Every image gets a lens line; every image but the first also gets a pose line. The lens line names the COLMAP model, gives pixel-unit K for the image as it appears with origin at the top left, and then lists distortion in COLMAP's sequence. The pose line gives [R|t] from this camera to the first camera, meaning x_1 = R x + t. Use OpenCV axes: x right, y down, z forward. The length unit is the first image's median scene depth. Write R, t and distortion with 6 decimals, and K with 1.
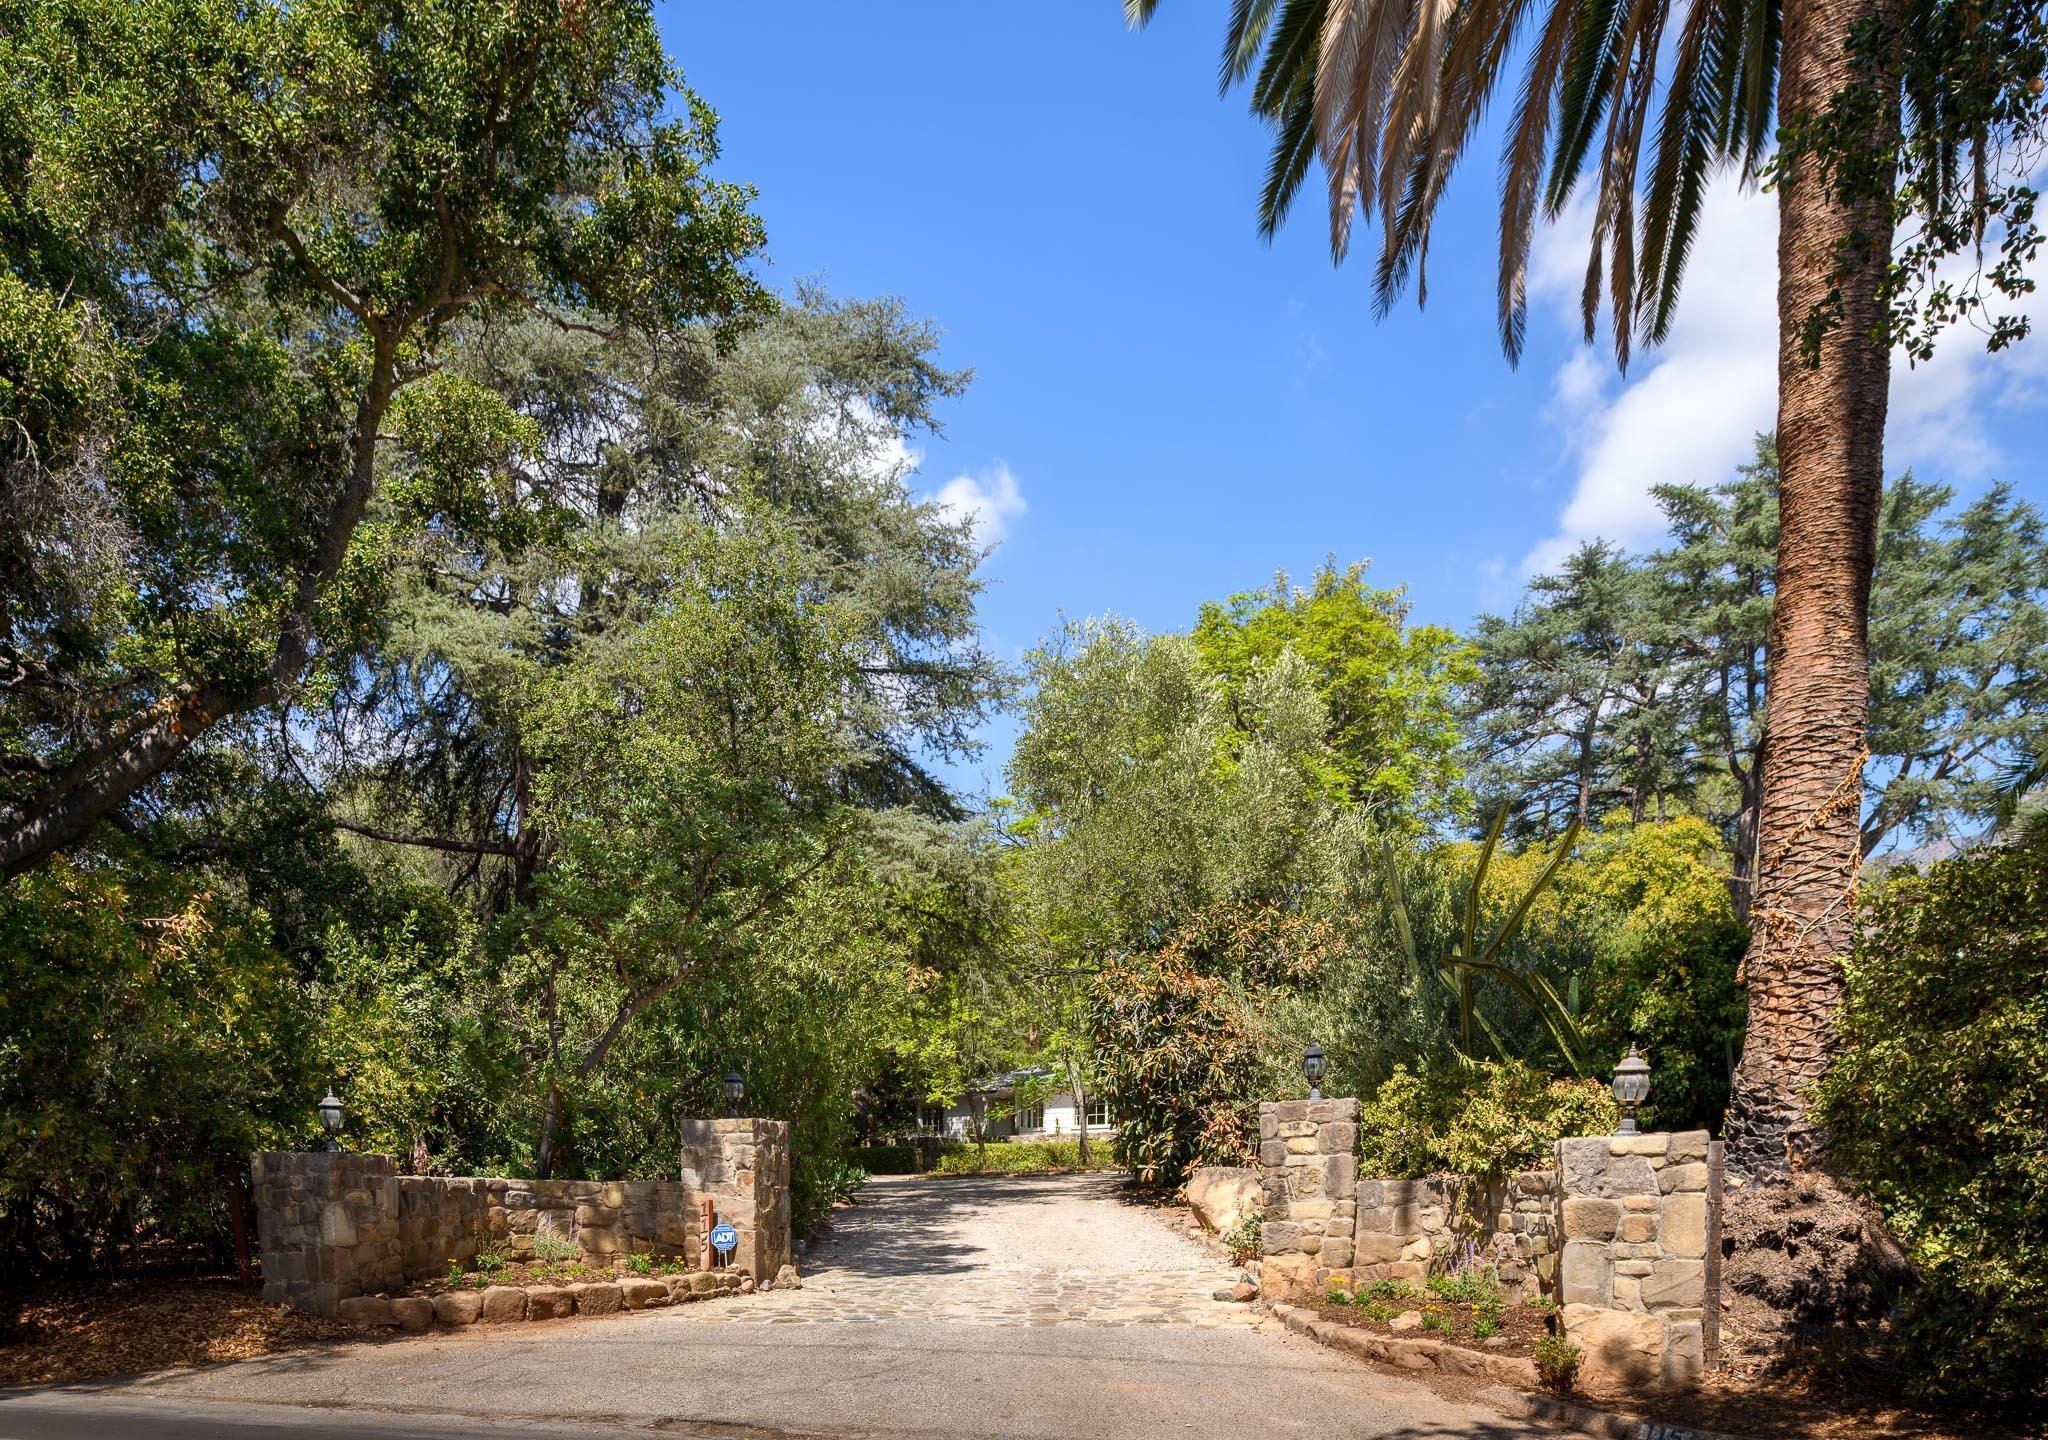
lens RADIAL K [[1816.3, 0, 1023.5], [0, 1816.3, 721.2], [0, 0, 1]] dist [-0.020607, -0.004347]
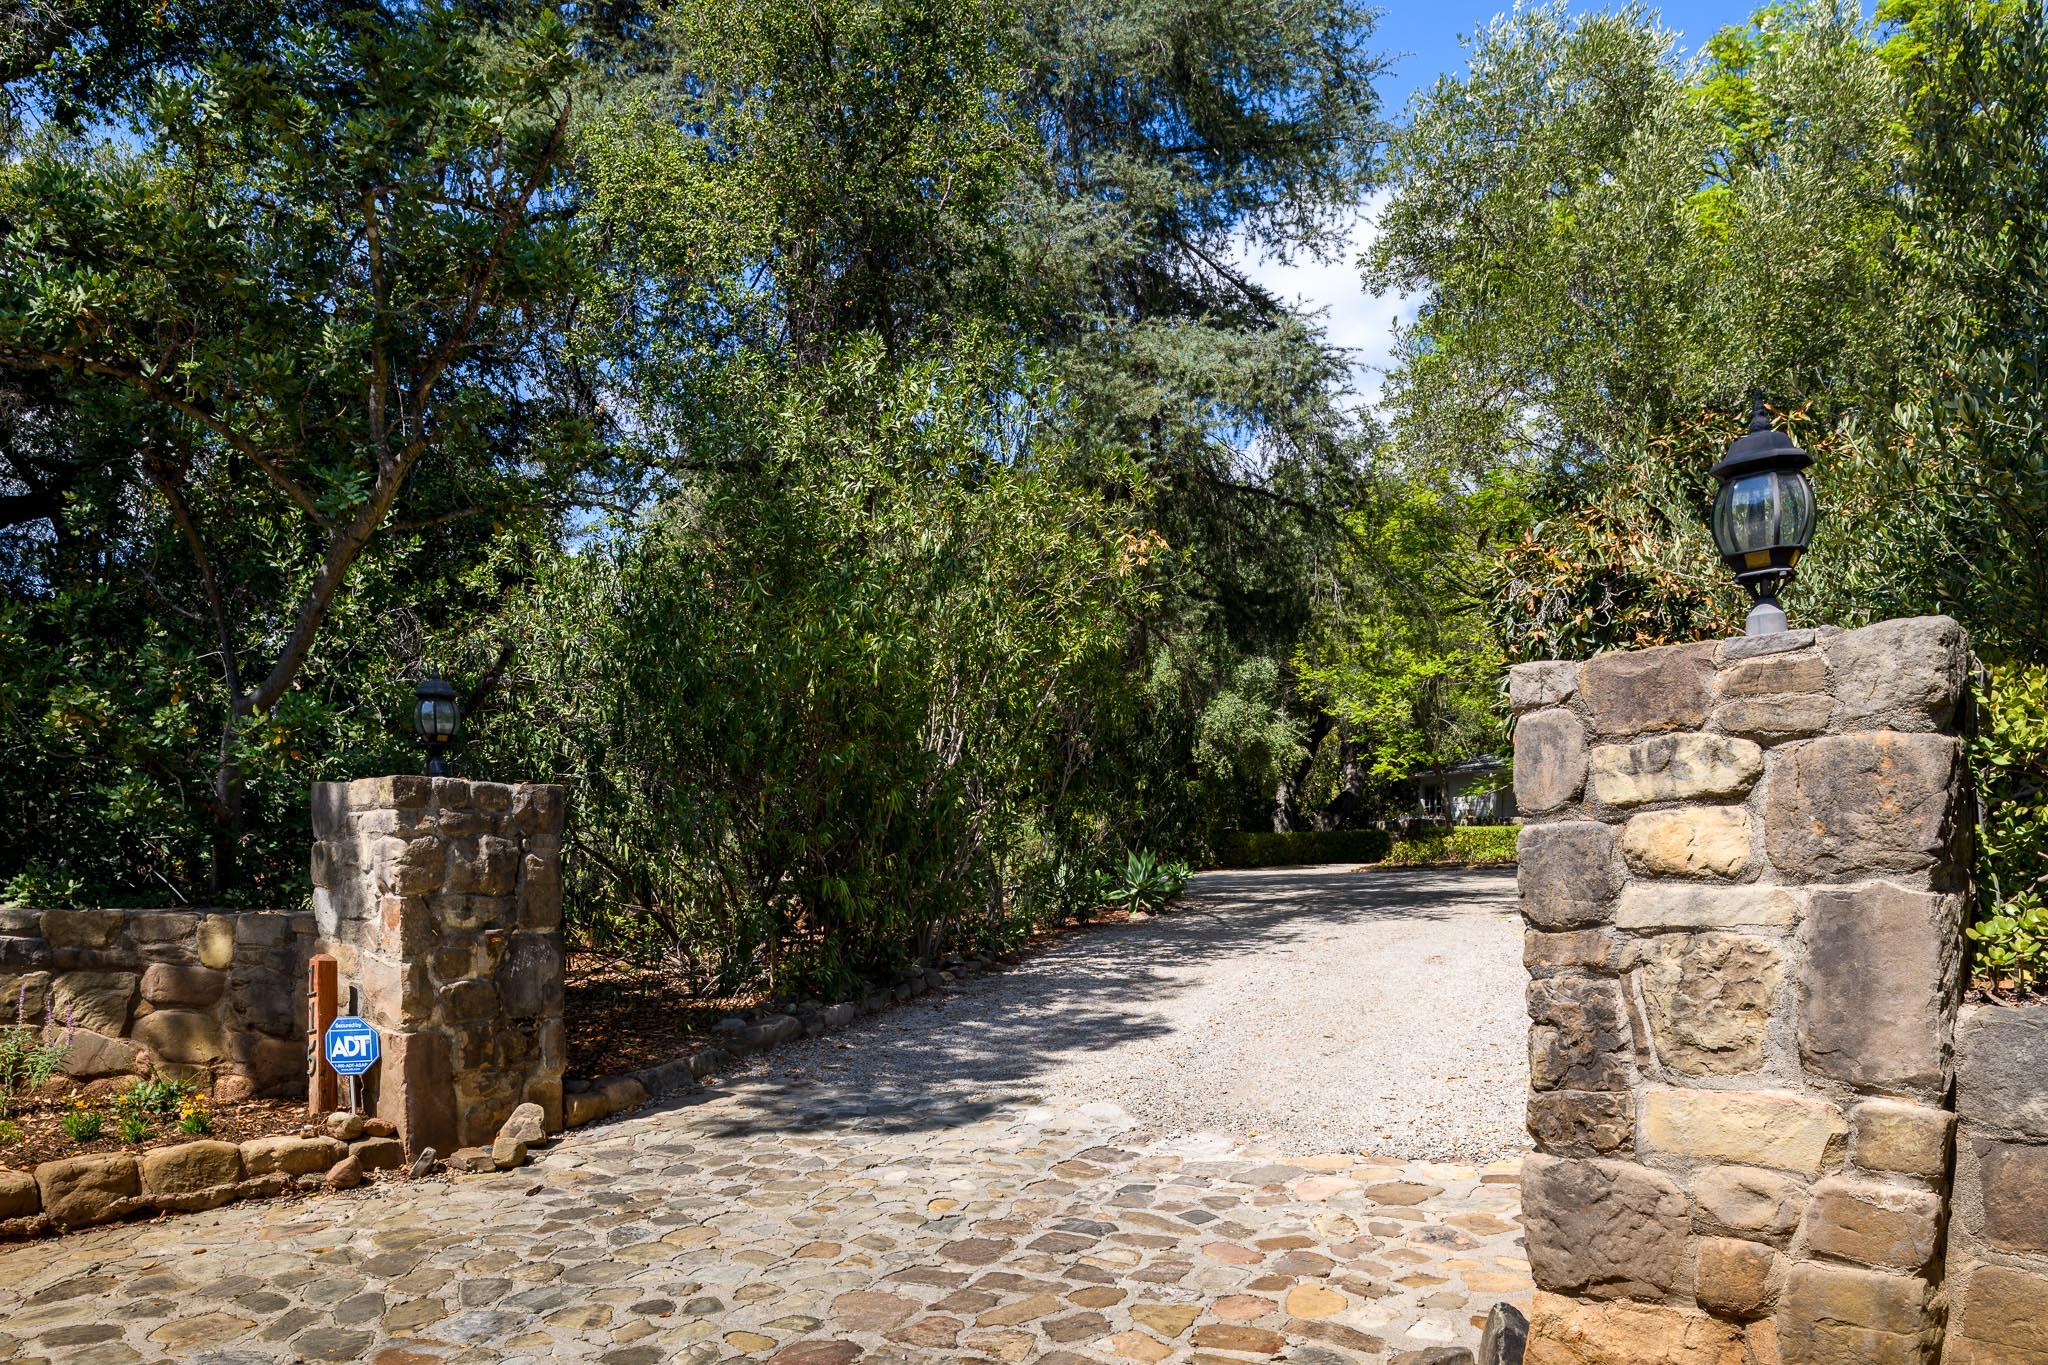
lens RADIAL K [[1849.7, 0, 1025.0], [0, 1849.7, 681.9], [0, 0, 1]] dist [-0.014903, -0.009279]
pose [[0.956942, -0.027339, -0.288990, 0.118866], [0.070424, 0.987678, 0.139762, 0.148569], [0.281607, -0.154096, 0.947075, 0.641527]]
